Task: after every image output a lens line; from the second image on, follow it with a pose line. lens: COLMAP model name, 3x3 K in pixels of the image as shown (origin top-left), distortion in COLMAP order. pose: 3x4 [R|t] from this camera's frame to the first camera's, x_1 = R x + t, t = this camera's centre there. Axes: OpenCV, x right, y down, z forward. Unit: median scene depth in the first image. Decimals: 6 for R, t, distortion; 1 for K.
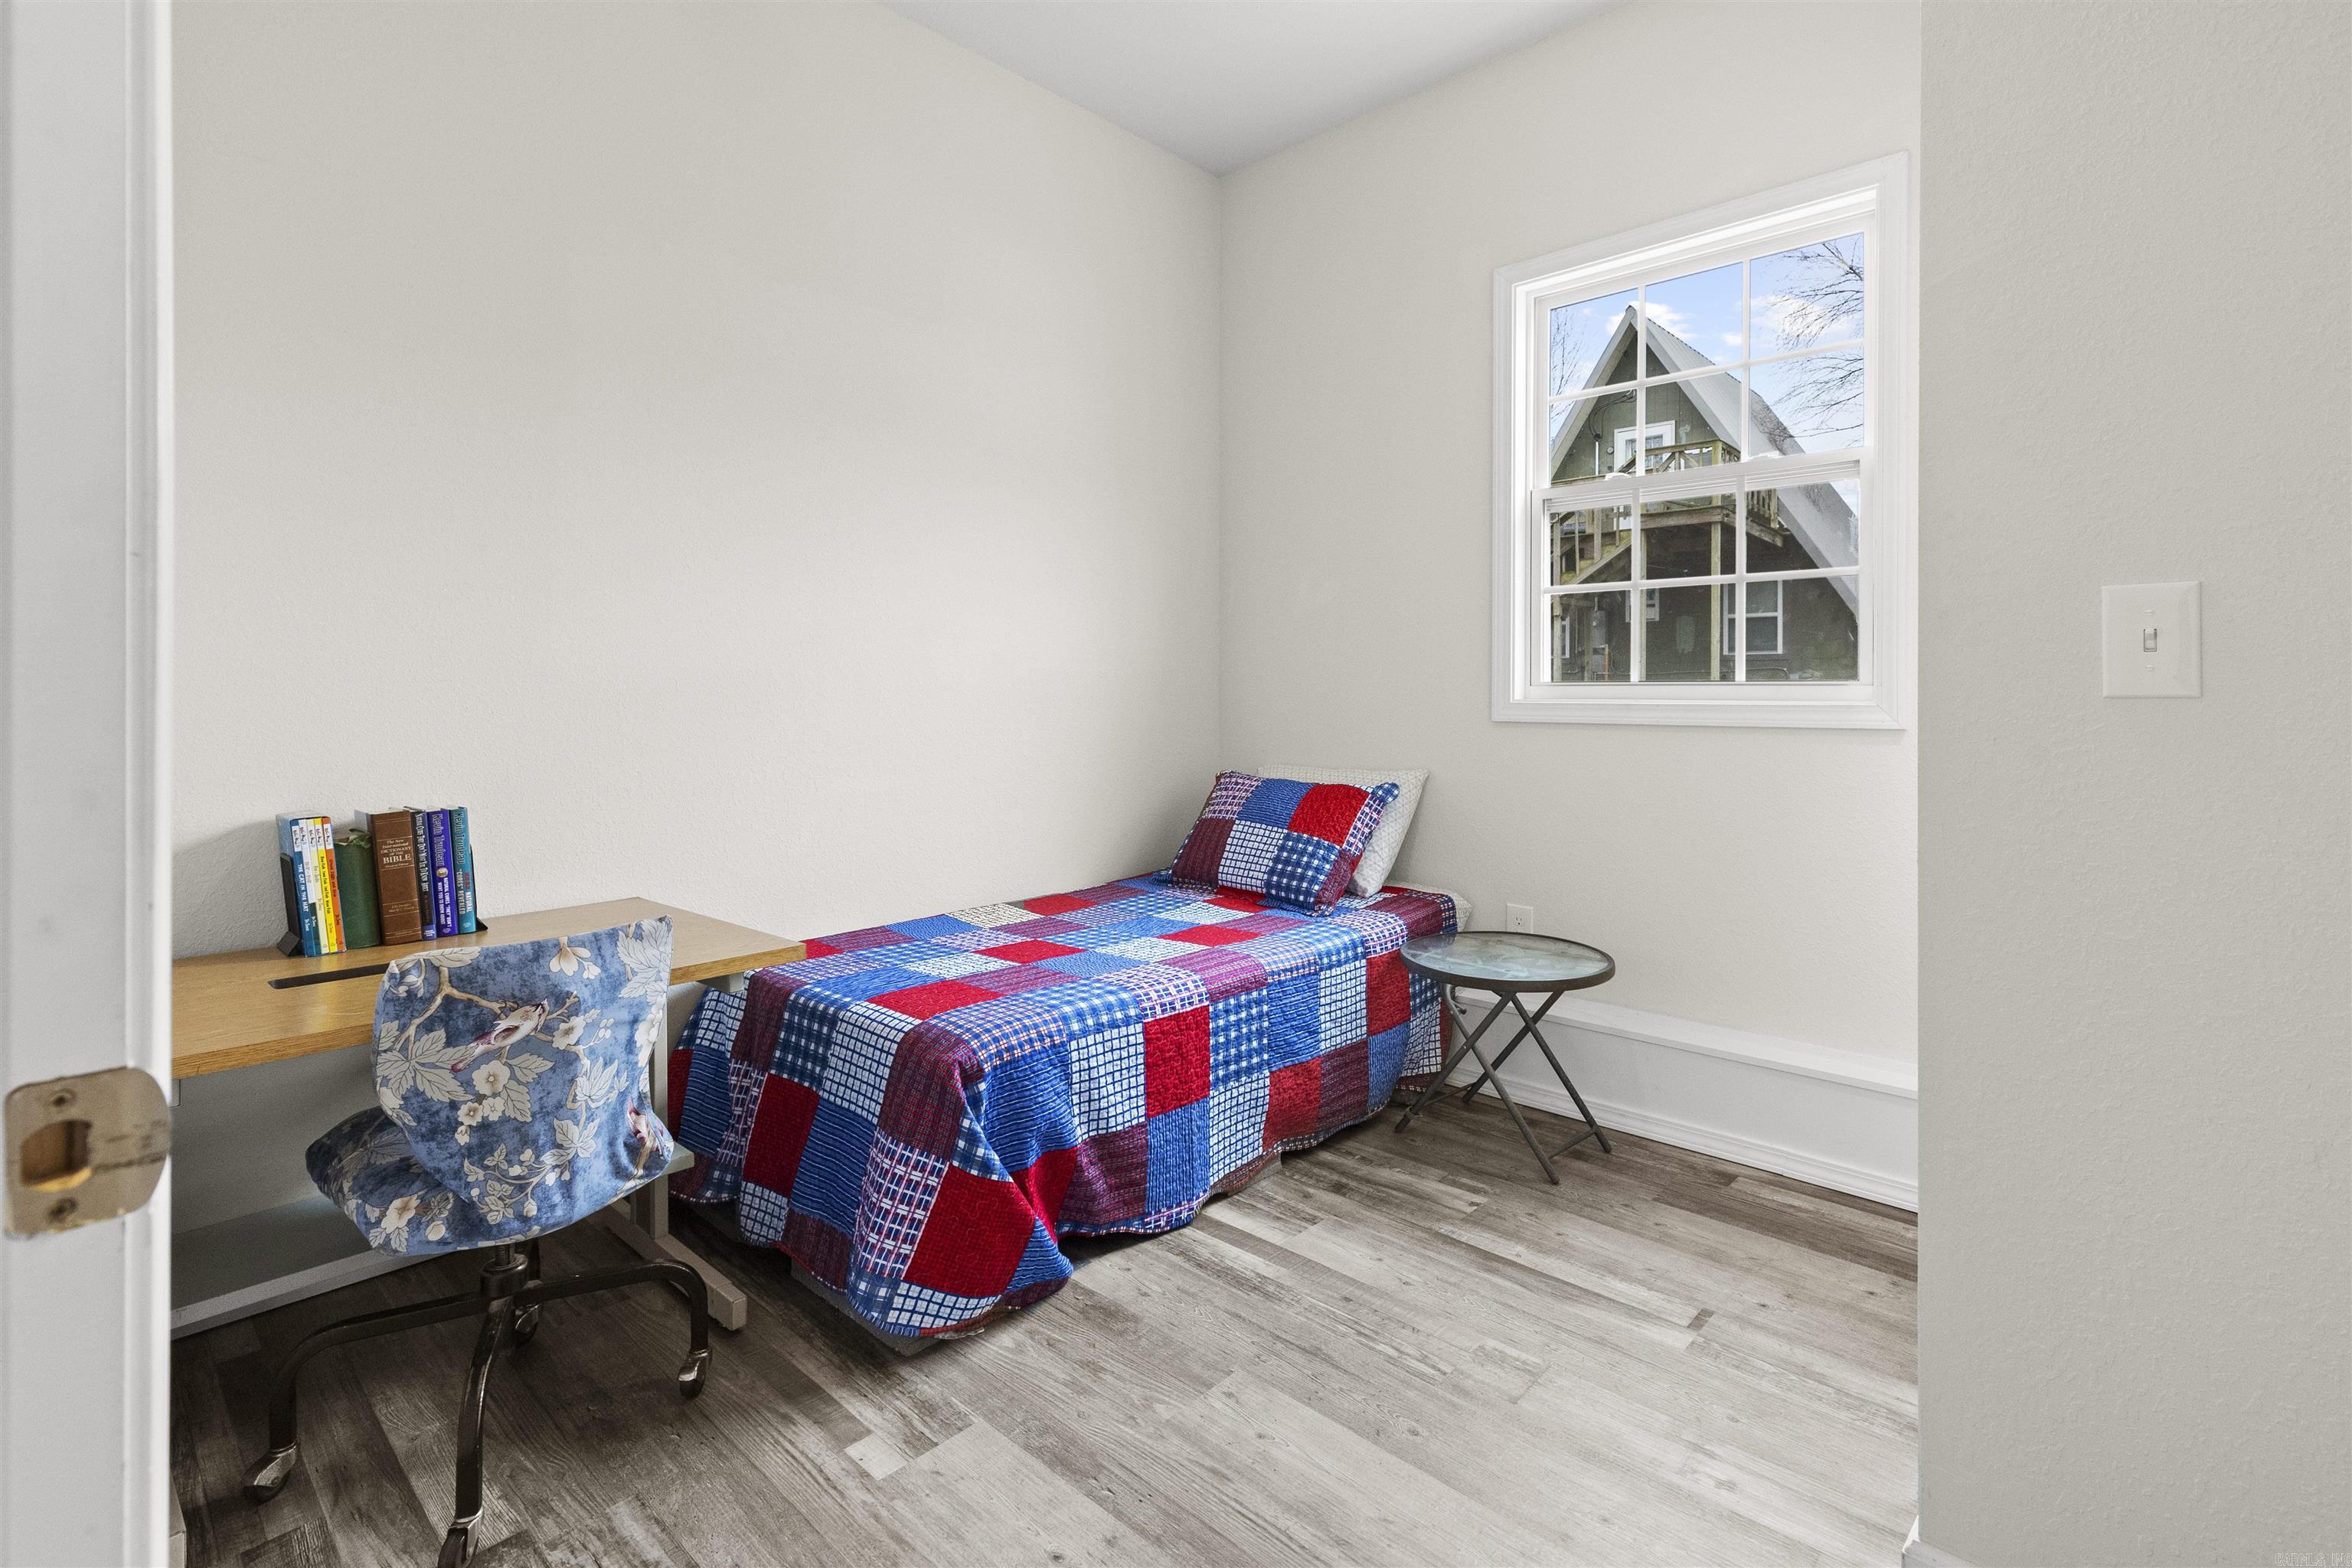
lens RADIAL K [[1094.8, 0, 1174.0], [0, 1094.8, 688.3], [0, 0, 1]] dist [0.002058, -0.000868]
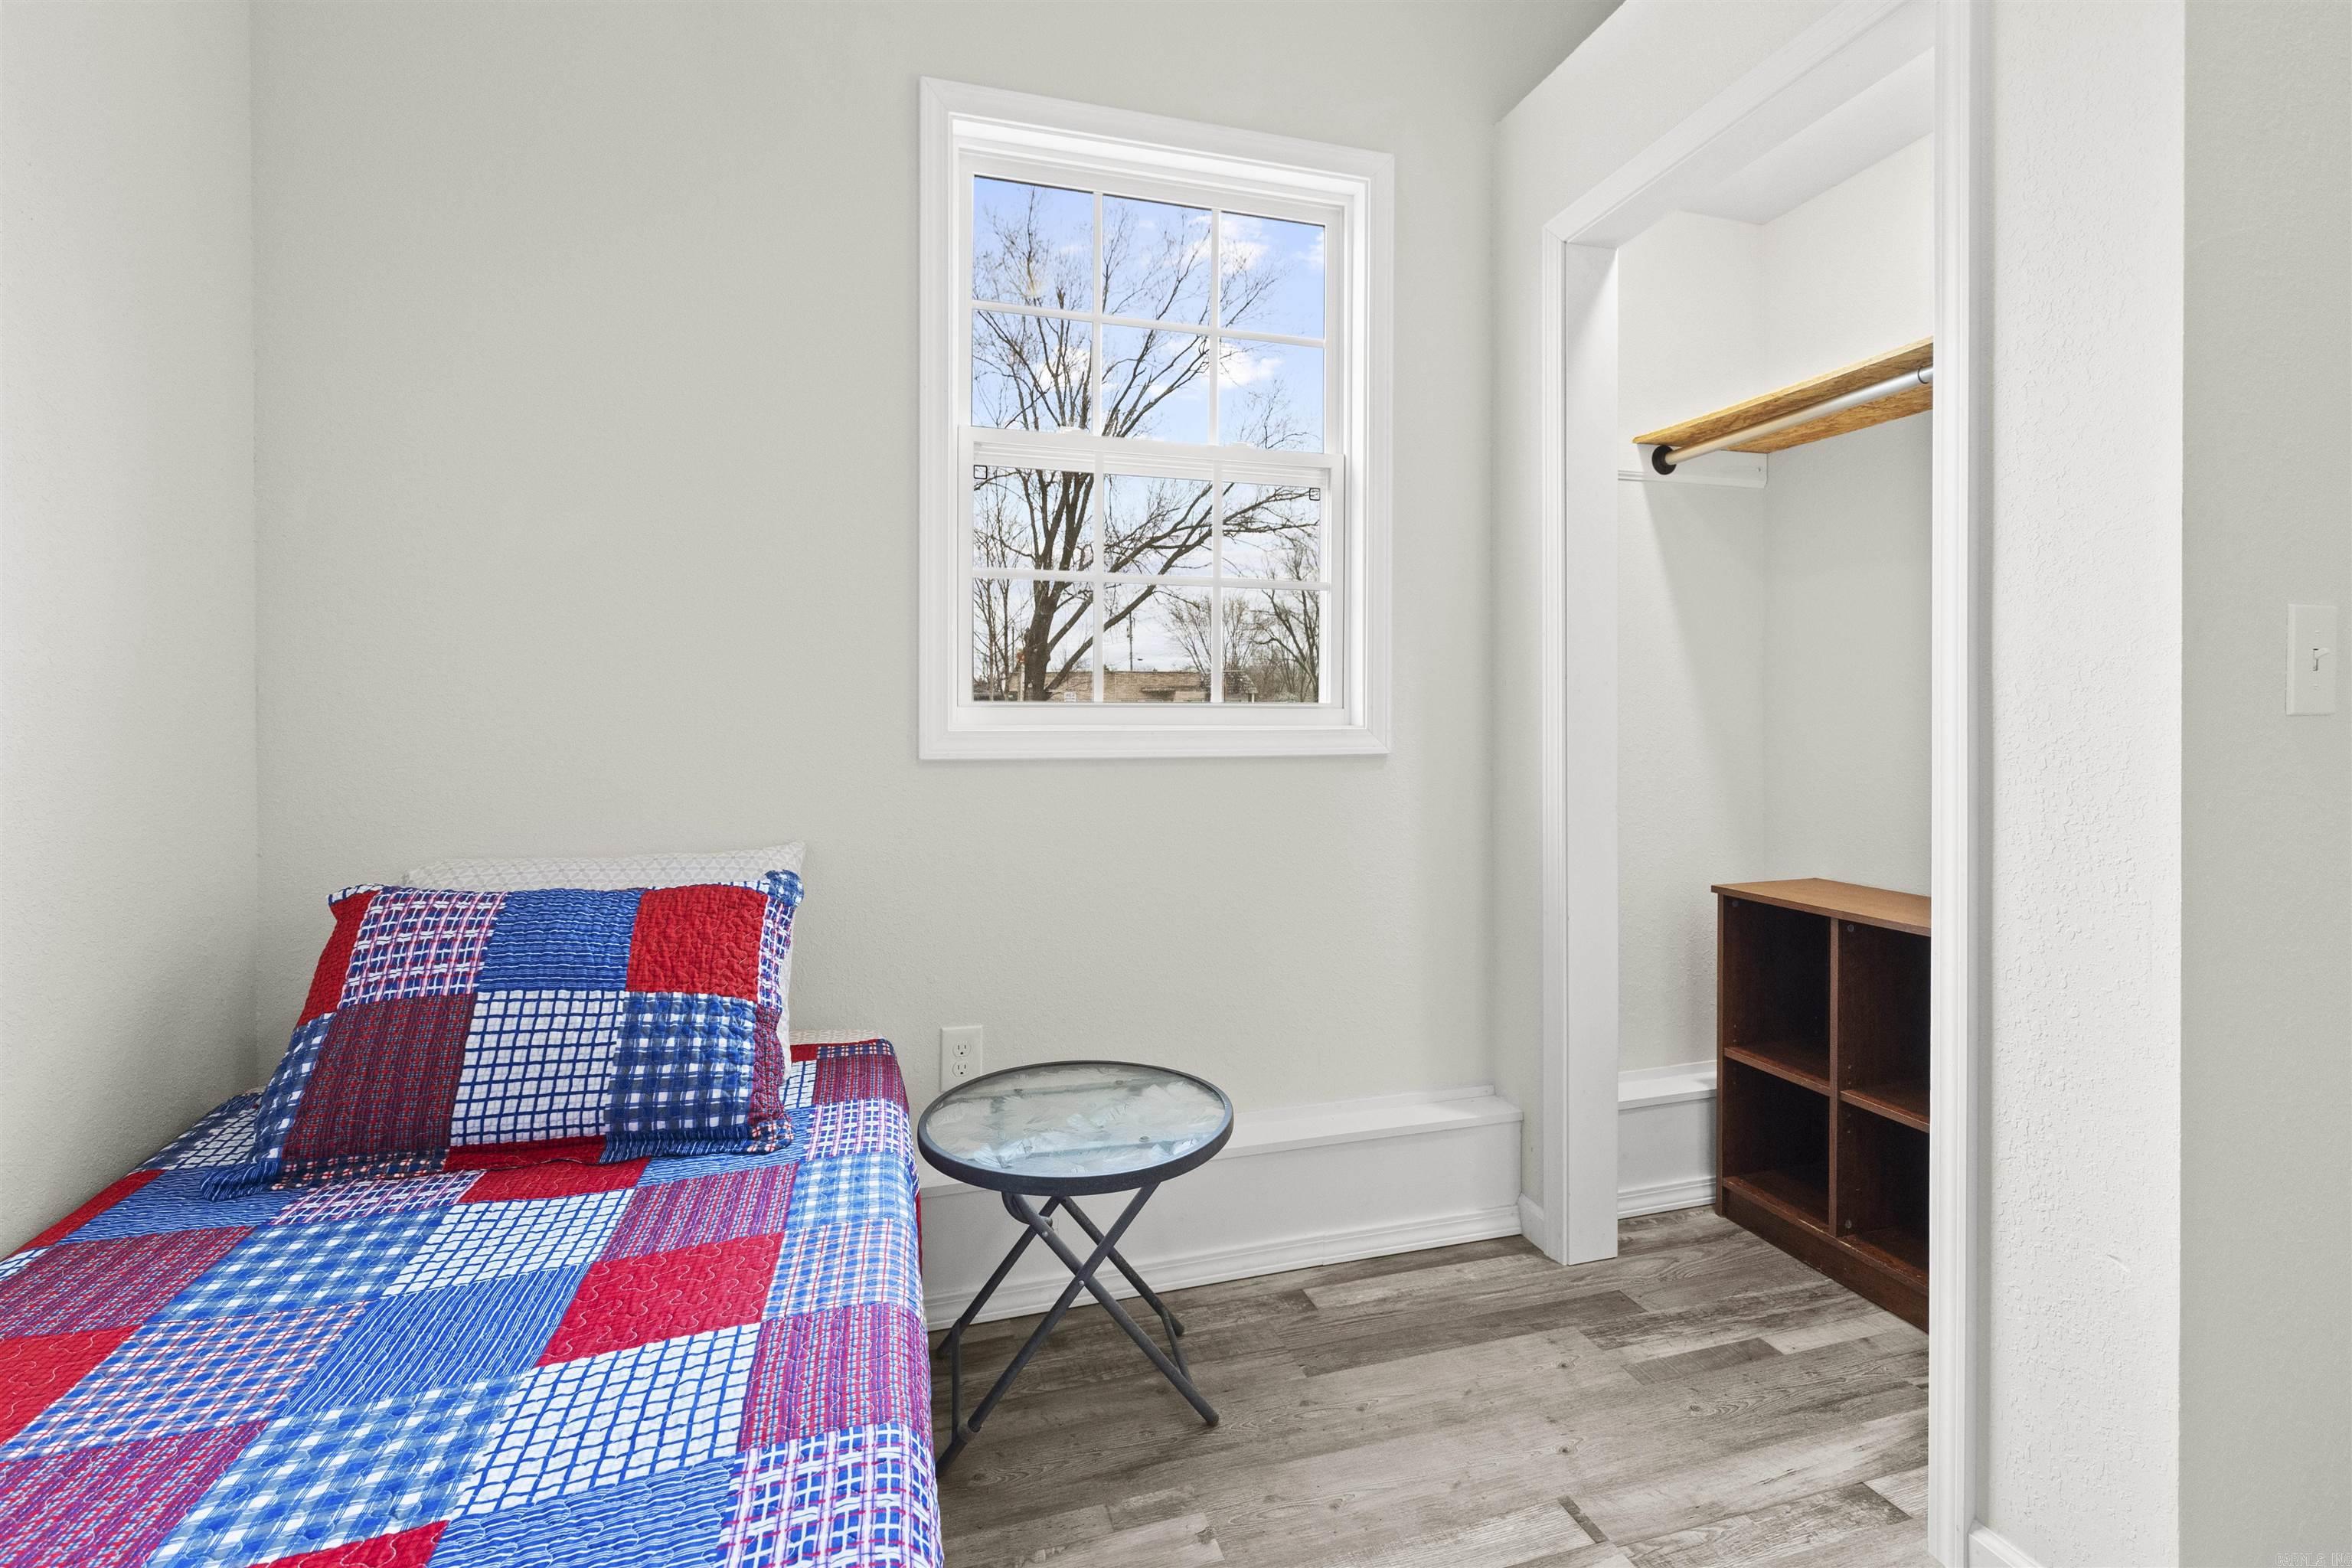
lens RADIAL K [[1073.6, 0, 1182.2], [0, 1073.6, 724.1], [0, 0, 1]] dist [0.002625, 0.000048]
pose [[0.489567, -0.005681, 0.871947, -0.205087], [-0.003446, 0.999958, 0.008450, 0.002954], [-0.871959, -0.007141, 0.489527, 0.558258]]
